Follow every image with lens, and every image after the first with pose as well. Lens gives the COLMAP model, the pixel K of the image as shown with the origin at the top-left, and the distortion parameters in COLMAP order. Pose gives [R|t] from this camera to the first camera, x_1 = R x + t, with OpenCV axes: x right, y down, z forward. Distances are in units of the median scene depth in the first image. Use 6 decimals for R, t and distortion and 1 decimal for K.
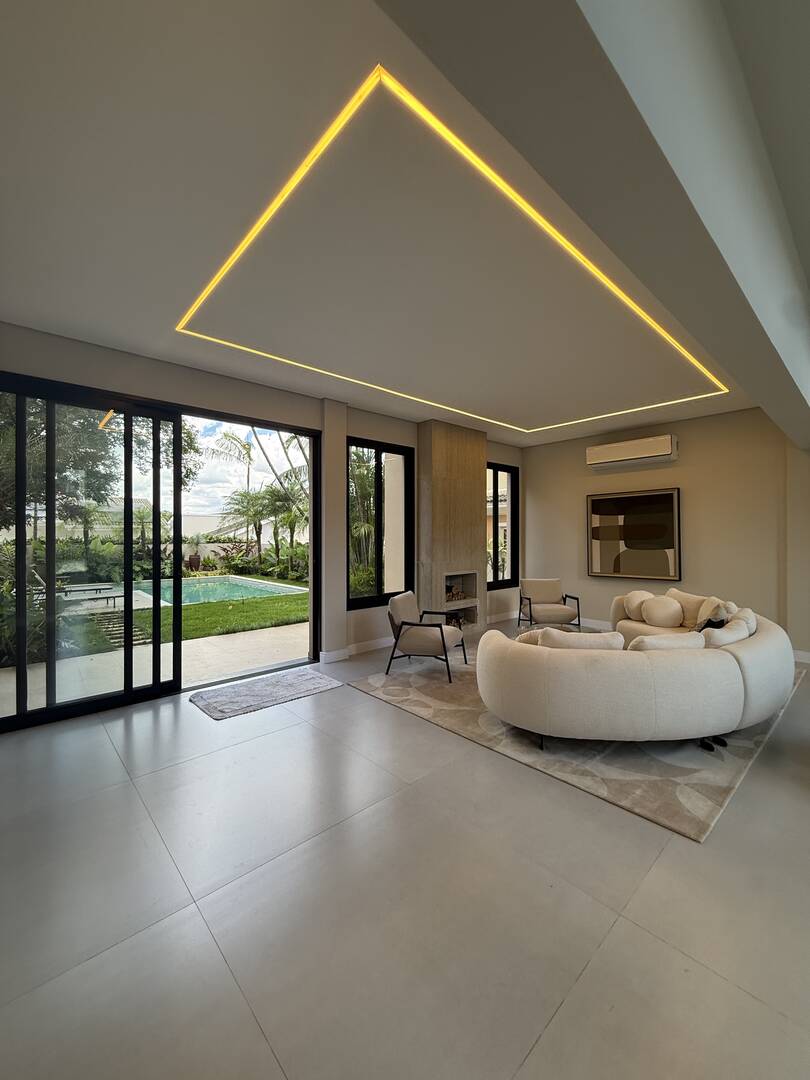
lens RADIAL K [[430.4, 0, 406.7], [0, 430.4, 535.5], [0, 0, 1]] dist [-0.002532, 0.000368]
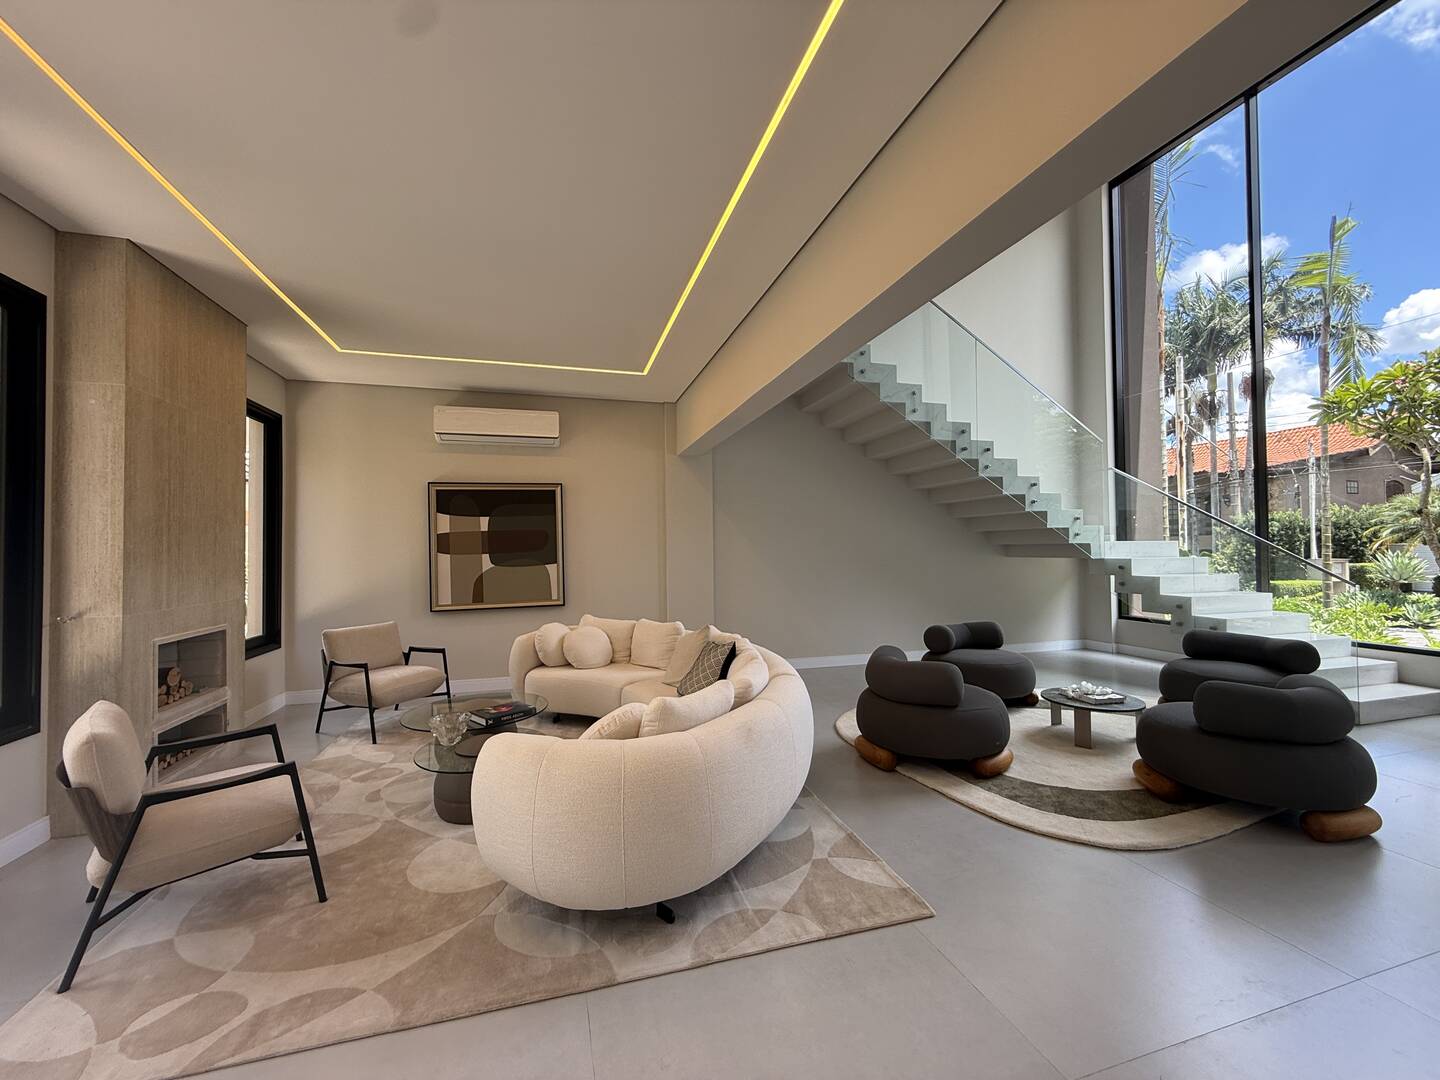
lens RADIAL K [[573.9, 0, 713.6], [0, 573.9, 537.8], [0, 0, 1]] dist [-0.002532, 0.000368]
pose [[0.443806, 0.016257, 0.895975, -0.160335], [0.009625, 0.999691, -0.022906, 0.011148], [-0.896071, 0.018790, 0.443513, 0.302489]]
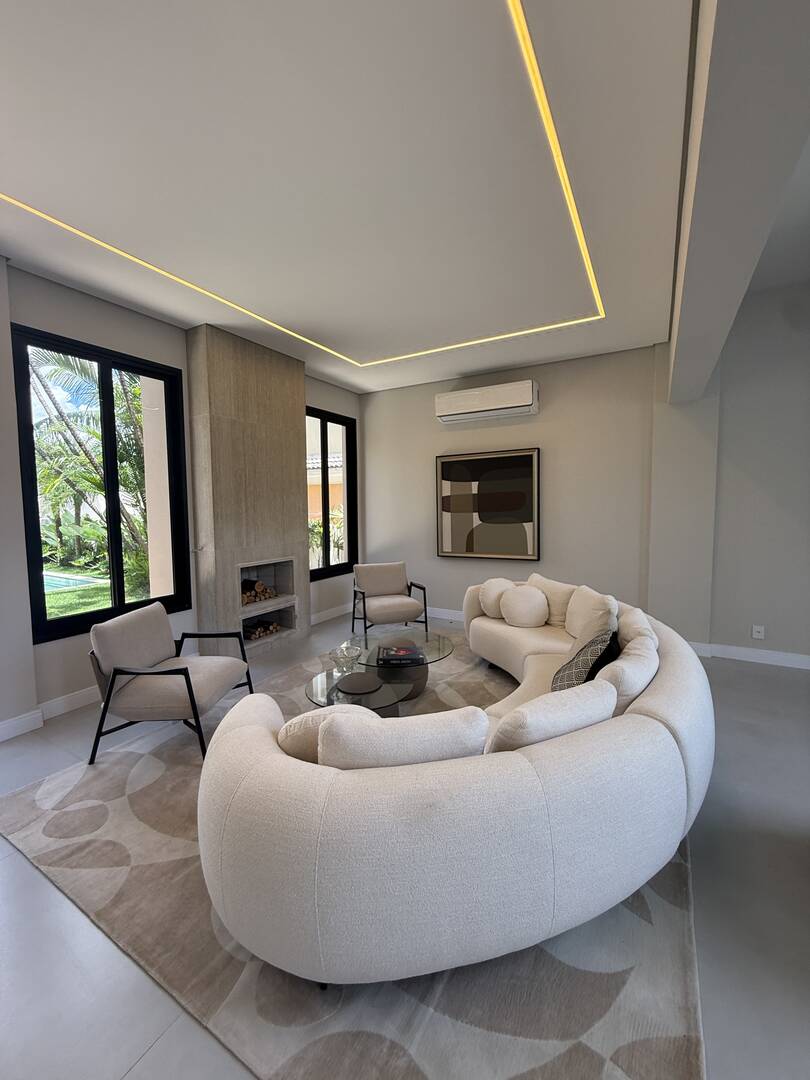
lens RADIAL K [[430.4, 0, 405.9], [0, 430.4, 535.3], [0, 0, 1]] dist [-0.002532, 0.000368]
pose [[0.951762, -0.027401, 0.305611, 0.133452], [0.006730, 0.997629, 0.068486, -0.002208], [-0.306763, -0.063125, 0.949690, 0.282918]]
